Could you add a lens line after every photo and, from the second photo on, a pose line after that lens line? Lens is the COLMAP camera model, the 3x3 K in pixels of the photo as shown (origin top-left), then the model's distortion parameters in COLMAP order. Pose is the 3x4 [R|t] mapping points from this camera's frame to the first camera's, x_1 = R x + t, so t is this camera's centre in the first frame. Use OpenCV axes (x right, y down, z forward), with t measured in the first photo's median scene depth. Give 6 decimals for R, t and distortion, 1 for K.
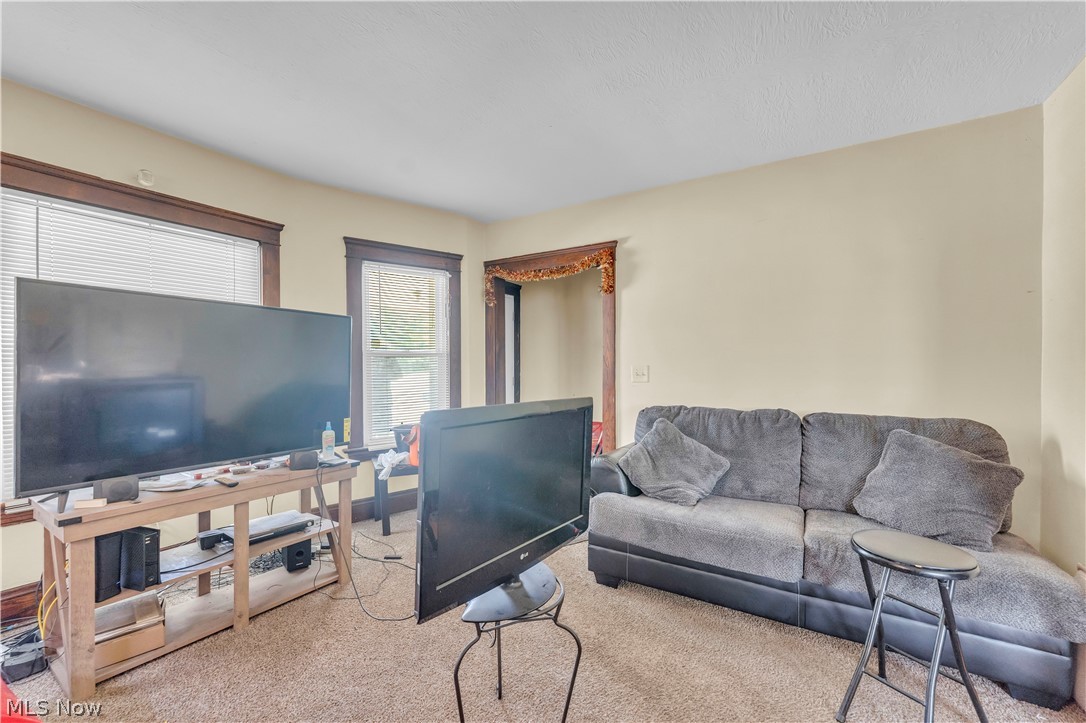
lens RADIAL K [[443.4, 0, 544.0], [0, 443.4, 369.4], [0, 0, 1]] dist [-0.000655, -0.000379]
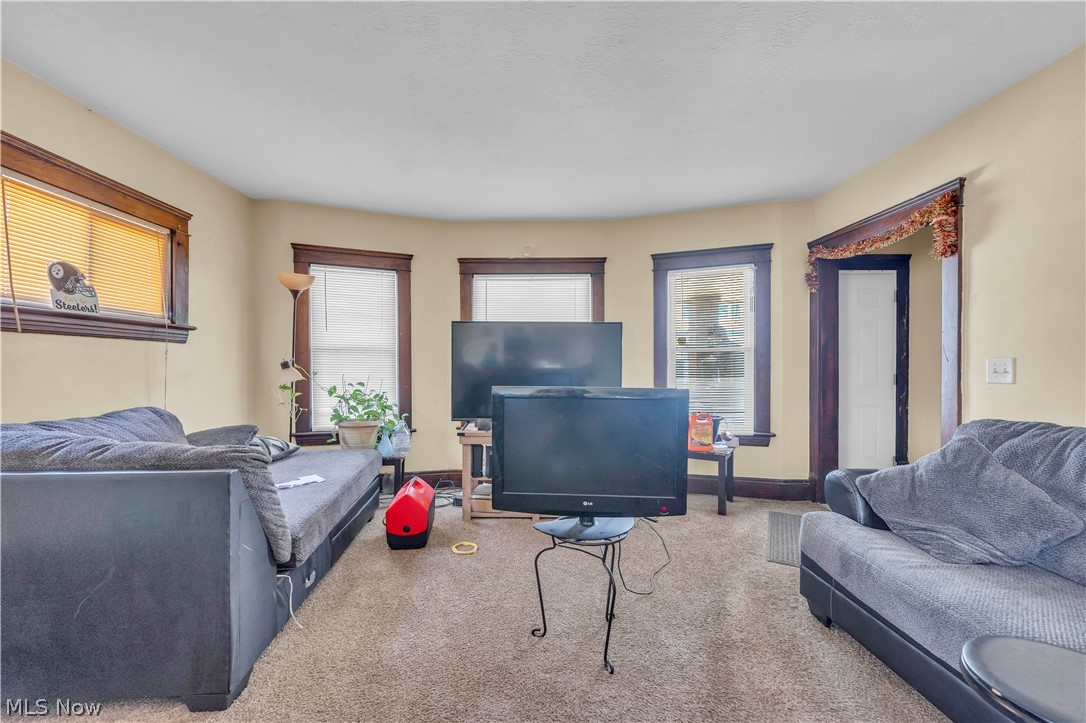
lens RADIAL K [[443.4, 0, 525.8], [0, 443.4, 367.8], [0, 0, 1]] dist [-0.000655, -0.000379]
pose [[0.533407, 0.009304, -0.845808, 0.402686], [-0.002801, 0.999953, 0.009233, 0.001480], [0.845854, -0.002556, 0.533408, 0.058366]]
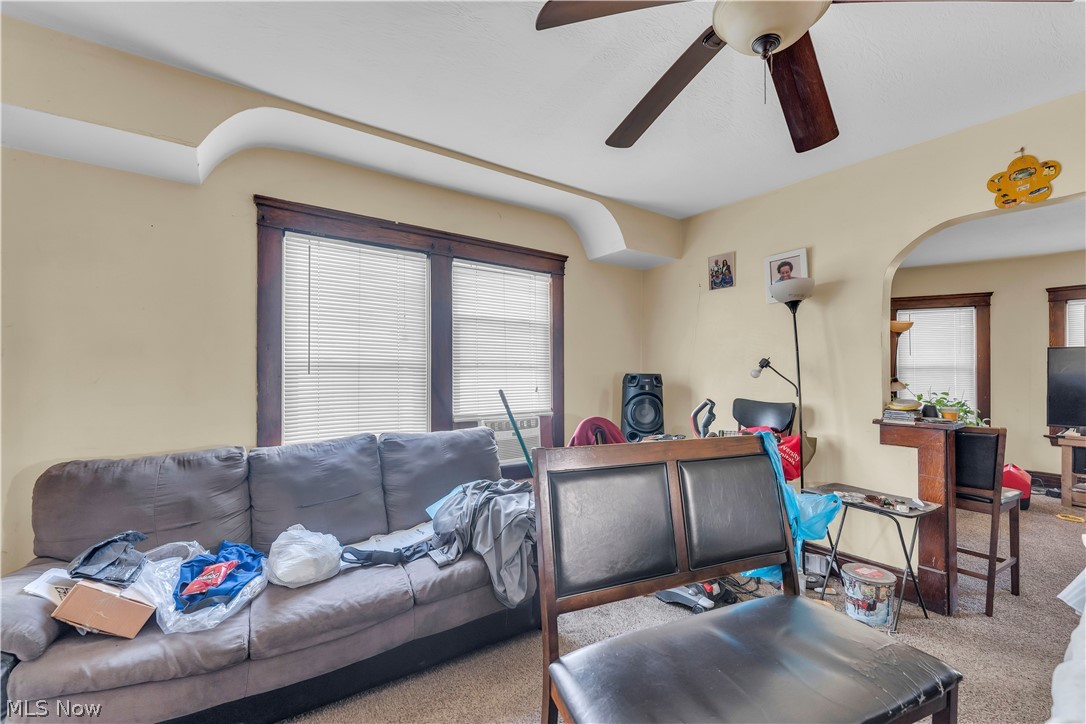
lens RADIAL K [[443.4, 0, 540.6], [0, 443.4, 364.5], [0, 0, 1]] dist [-0.000655, -0.000379]
pose [[-0.372159, -0.010900, -0.928105, 1.188097], [-0.005299, 0.999940, -0.009619, -0.025241], [0.928154, 0.001338, -0.372194, -0.427080]]
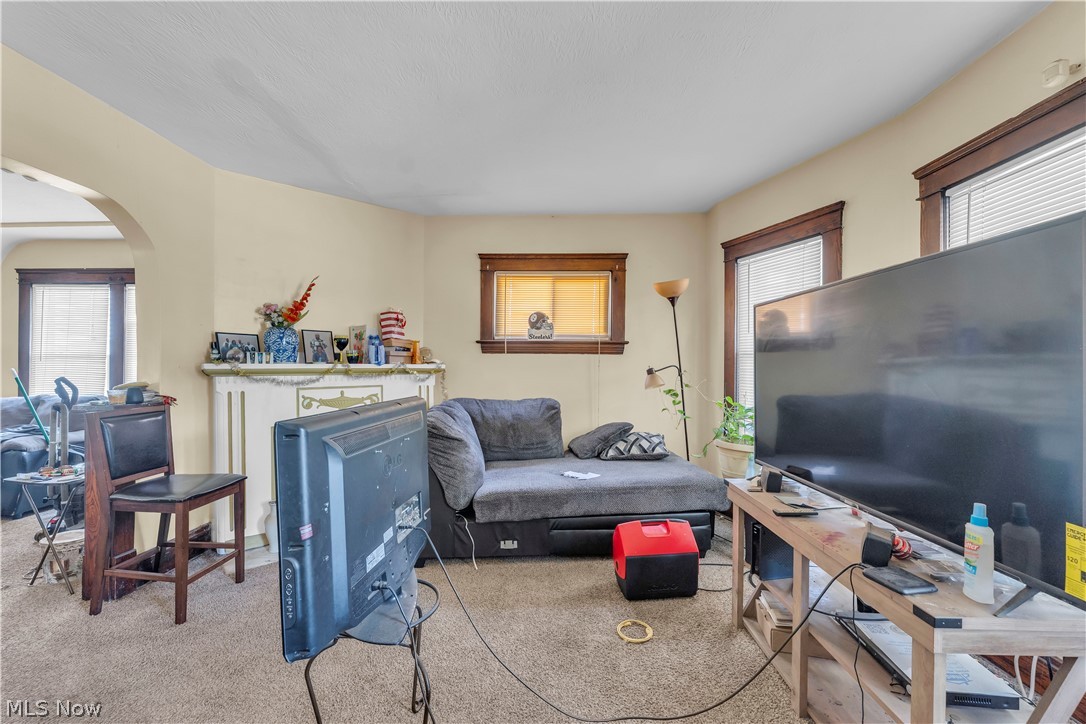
lens RADIAL K [[443.4, 0, 539.4], [0, 443.4, 369.7], [0, 0, 1]] dist [-0.000655, -0.000379]
pose [[-0.857836, -0.000672, -0.513924, 0.057335], [-0.004324, 0.999973, 0.005911, -0.004452], [0.513906, 0.007293, -0.857816, 0.840174]]
